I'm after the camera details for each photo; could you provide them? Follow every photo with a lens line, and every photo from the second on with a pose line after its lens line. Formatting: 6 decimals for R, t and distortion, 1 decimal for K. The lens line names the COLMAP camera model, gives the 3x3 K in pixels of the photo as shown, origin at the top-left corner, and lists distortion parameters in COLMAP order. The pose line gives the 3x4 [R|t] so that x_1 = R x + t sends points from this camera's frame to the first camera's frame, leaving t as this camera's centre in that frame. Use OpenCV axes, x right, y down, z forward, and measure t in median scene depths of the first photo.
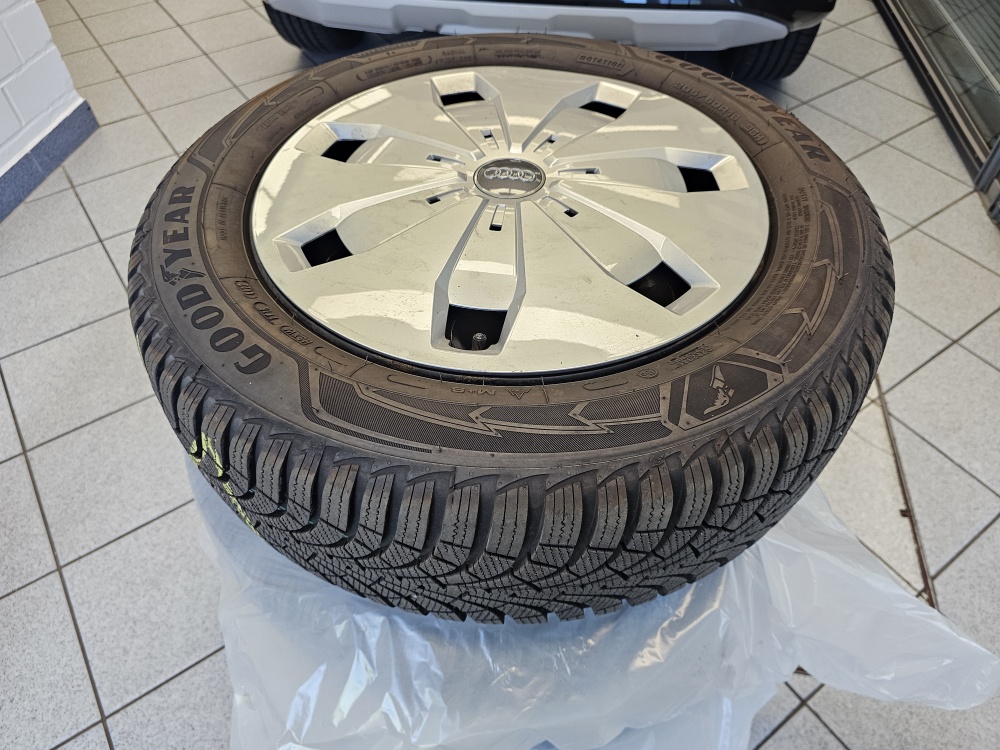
lens RADIAL K [[729.7, 0, 498.5], [0, 729.7, 372.1], [0, 0, 1]] dist [0.048450, -0.064385]
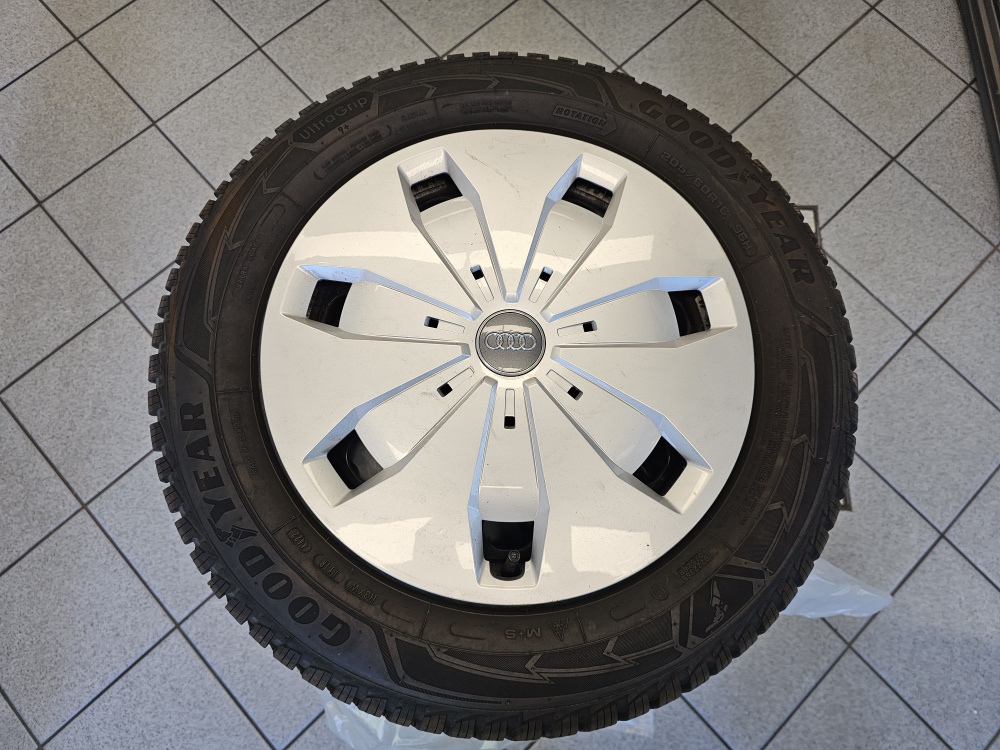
lens RADIAL K [[729.7, 0, 498.5], [0, 729.7, 372.1], [0, 0, 1]] dist [0.048450, -0.064385]
pose [[0.988509, -0.129447, 0.078066, -0.083774], [0.077196, 0.876295, 0.475551, -0.692011], [-0.129968, -0.464059, 0.876218, 0.092597]]
